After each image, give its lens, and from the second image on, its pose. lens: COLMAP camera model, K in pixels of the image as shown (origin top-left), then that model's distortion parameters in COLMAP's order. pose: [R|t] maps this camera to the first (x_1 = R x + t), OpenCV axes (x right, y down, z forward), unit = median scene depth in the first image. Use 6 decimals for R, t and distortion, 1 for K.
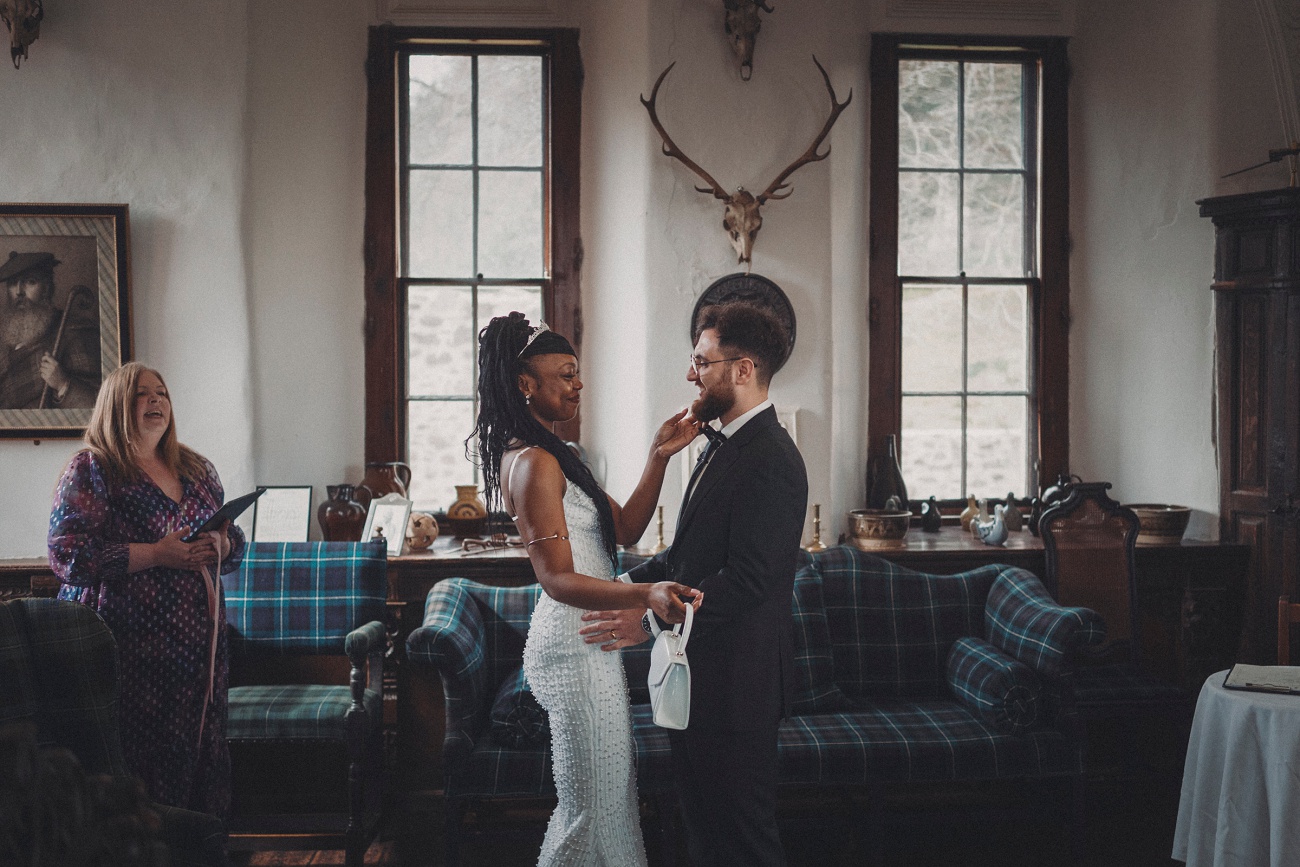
lens RADIAL K [[1379.4, 0, 650.0], [0, 1379.4, 433.5], [0, 0, 1]] dist [-0.004415, -0.005981]
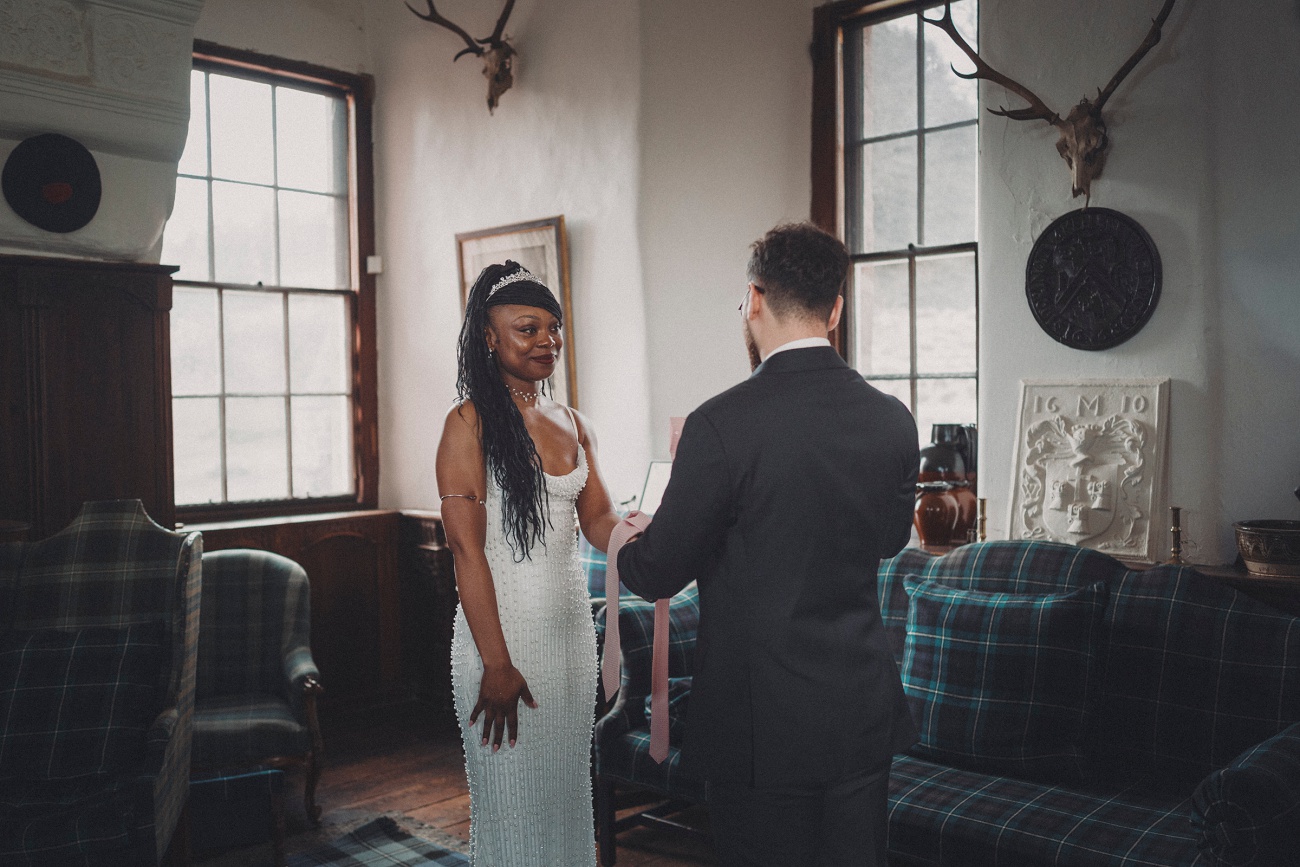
lens RADIAL K [[1217.5, 0, 650.0], [0, 1217.5, 433.5], [0, 0, 1]] dist [0.001302, 0.002681]
pose [[0.666710, 0.012516, -0.745212, 0.417194], [-0.009839, 0.999920, 0.007991, 0.008875], [0.745252, 0.002004, 0.666780, 0.348997]]
